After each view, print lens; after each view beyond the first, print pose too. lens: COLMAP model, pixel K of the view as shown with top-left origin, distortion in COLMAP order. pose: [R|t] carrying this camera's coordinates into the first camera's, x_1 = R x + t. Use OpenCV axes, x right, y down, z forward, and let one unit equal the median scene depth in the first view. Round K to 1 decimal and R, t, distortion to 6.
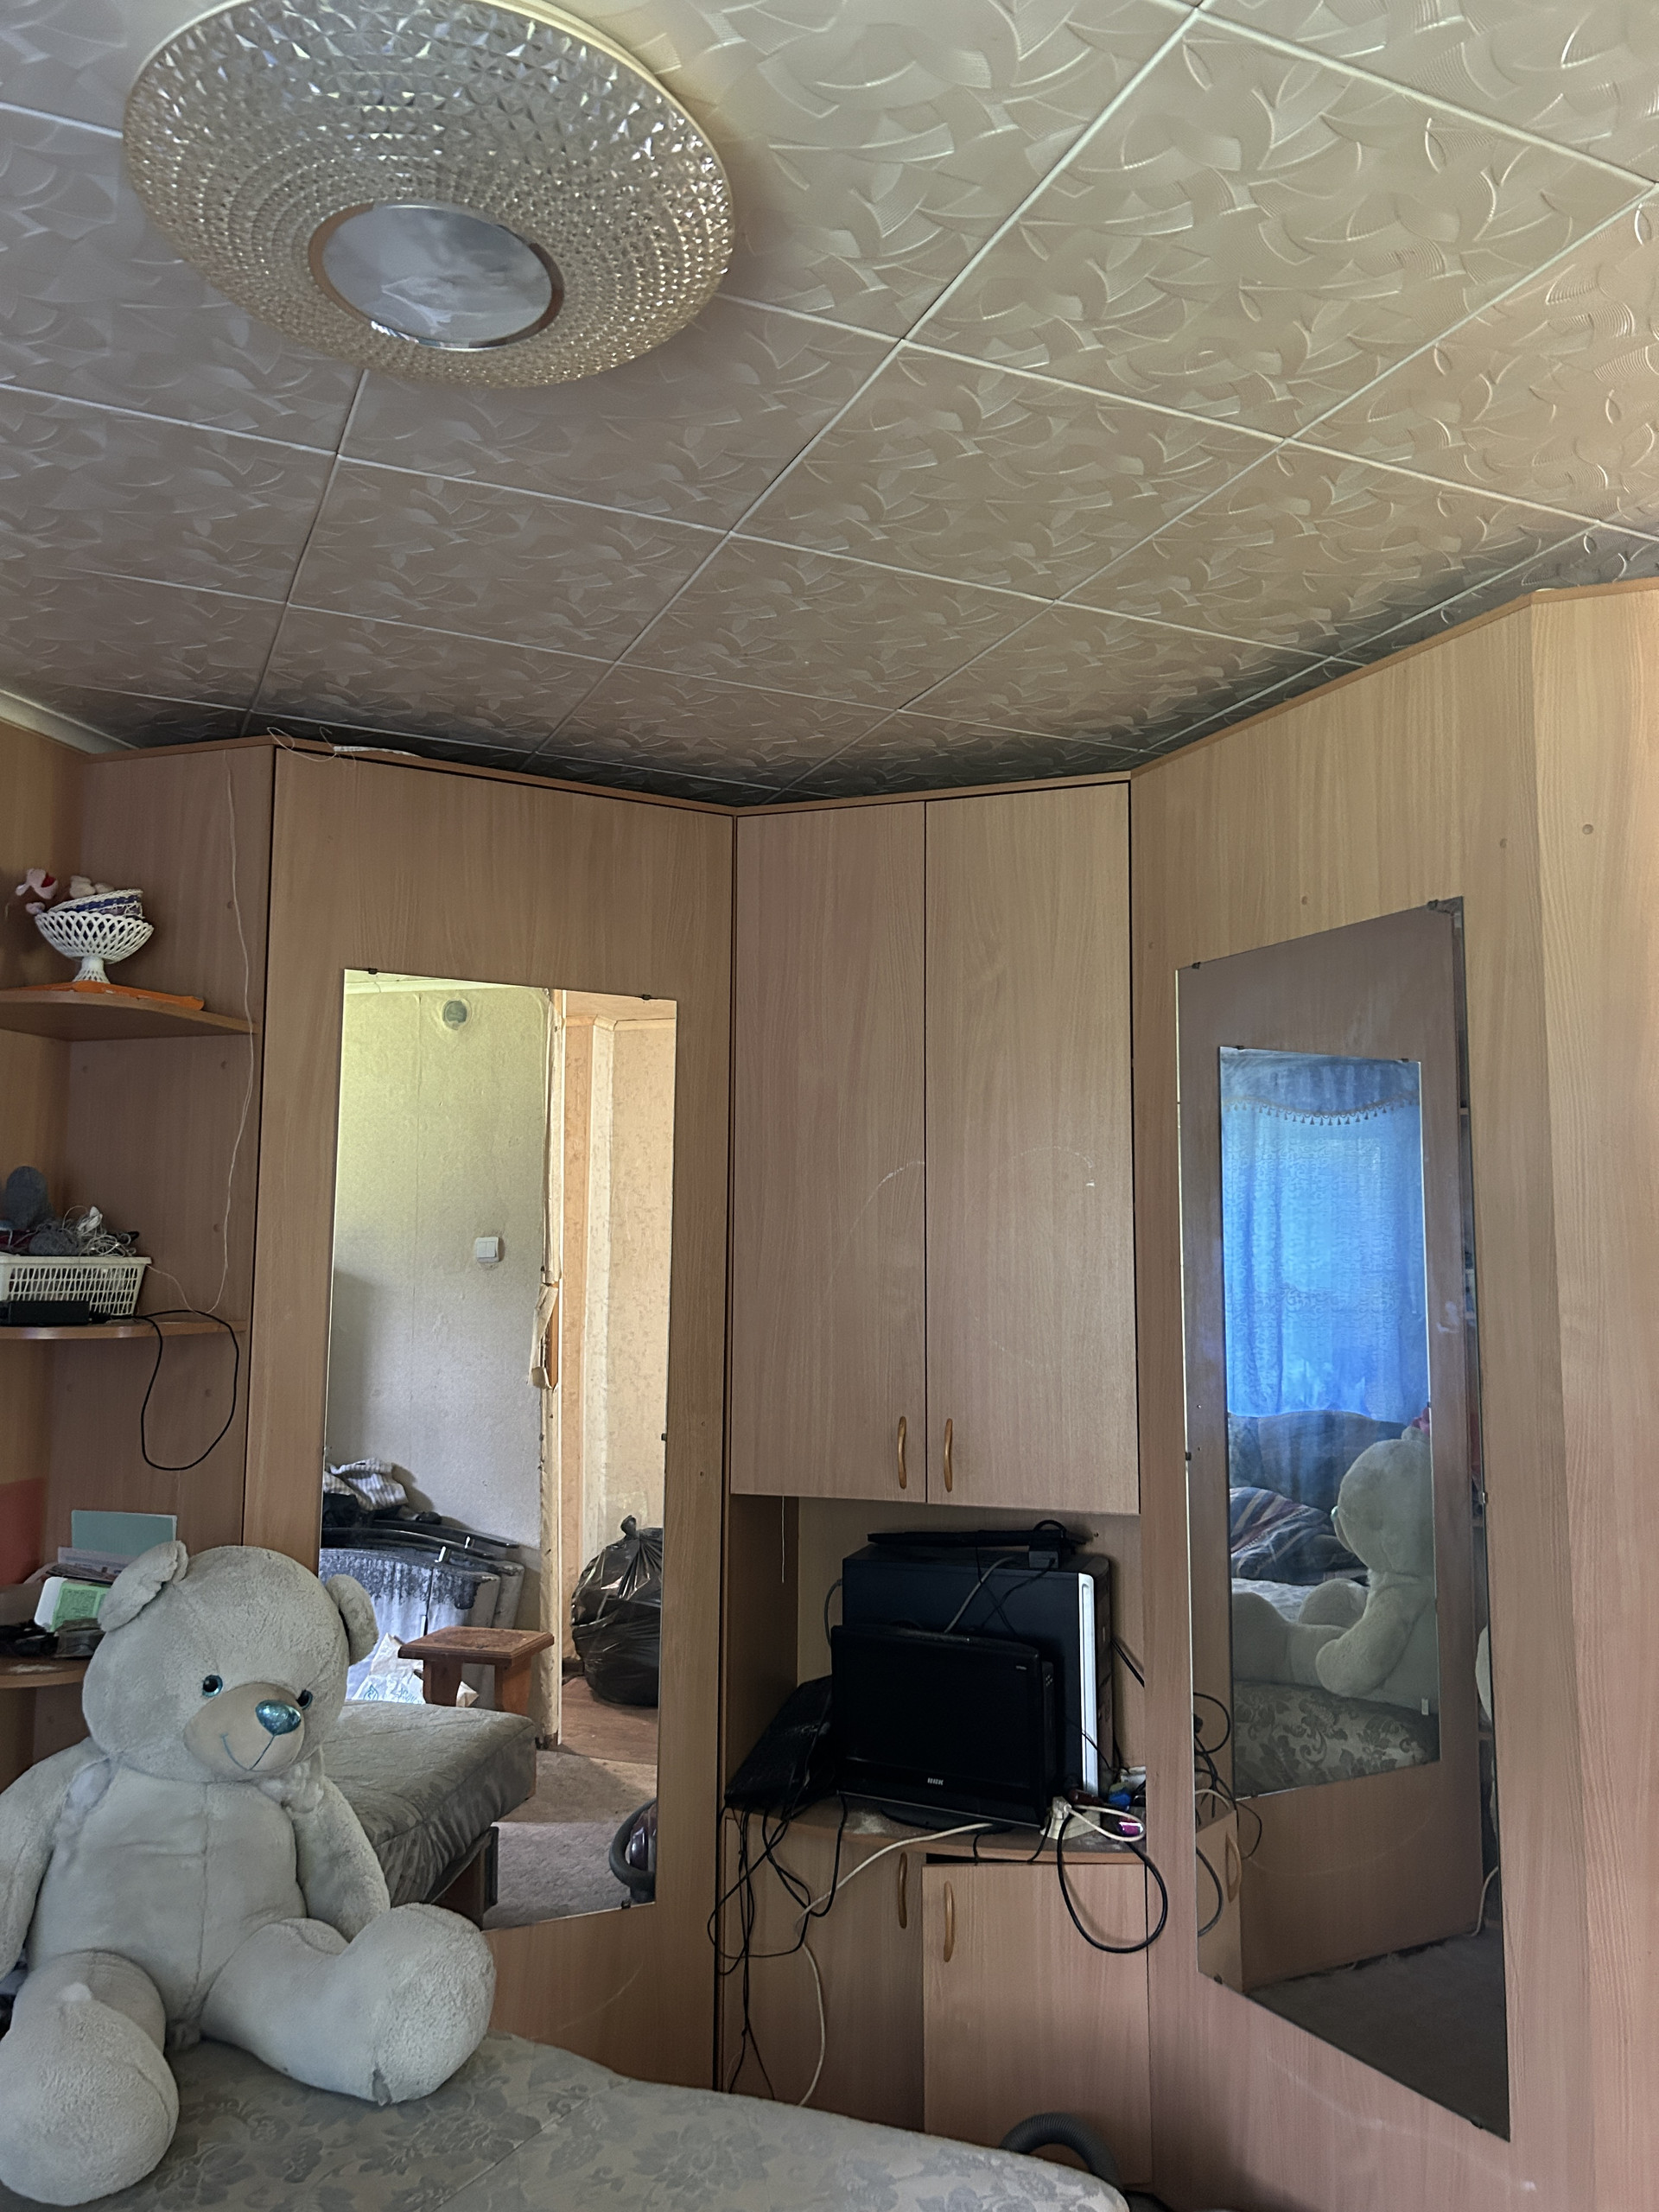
lens RADIAL K [[1683.9, 0, 831.9], [0, 1683.9, 1115.0], [0, 0, 1]] dist [0.052231, -0.064267]
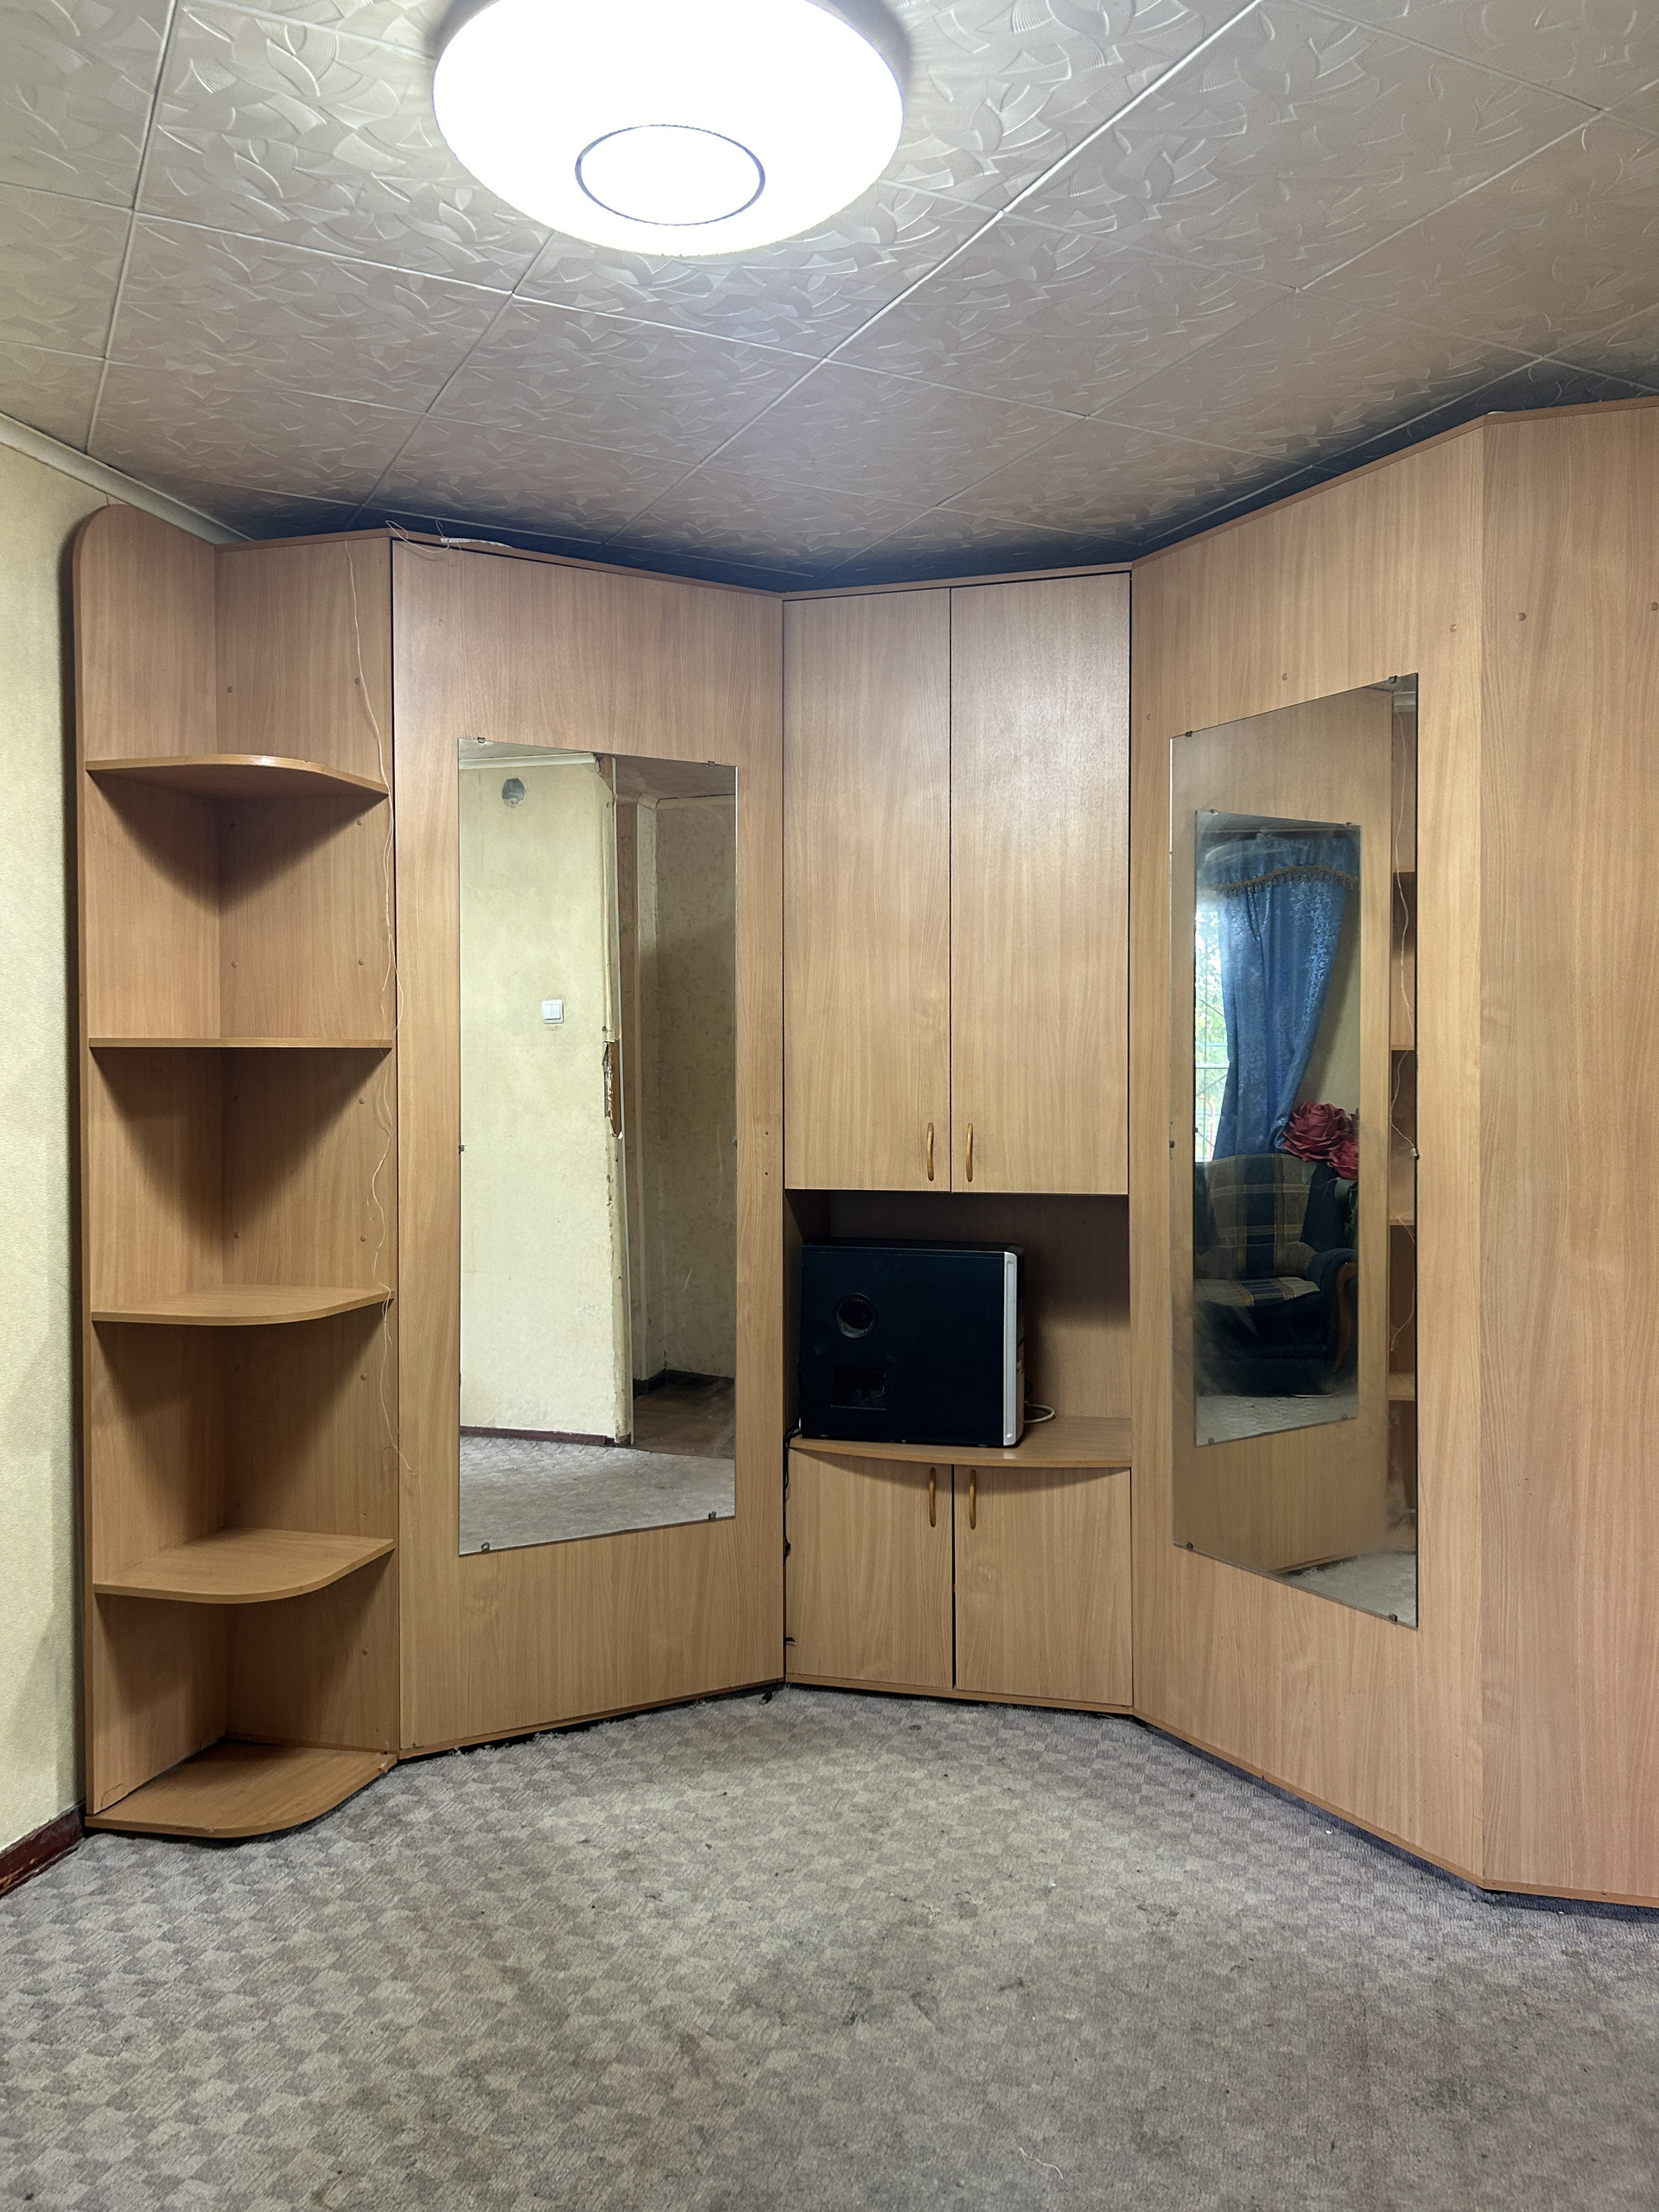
lens RADIAL K [[1683.9, 0, 822.7], [0, 1683.9, 1111.6], [0, 0, 1]] dist [0.052231, -0.064267]
pose [[0.999176, -0.009232, 0.039521, -0.088809], [0.004362, 0.992571, 0.121590, 0.028356], [-0.040350, -0.121318, 0.991793, -0.192803]]
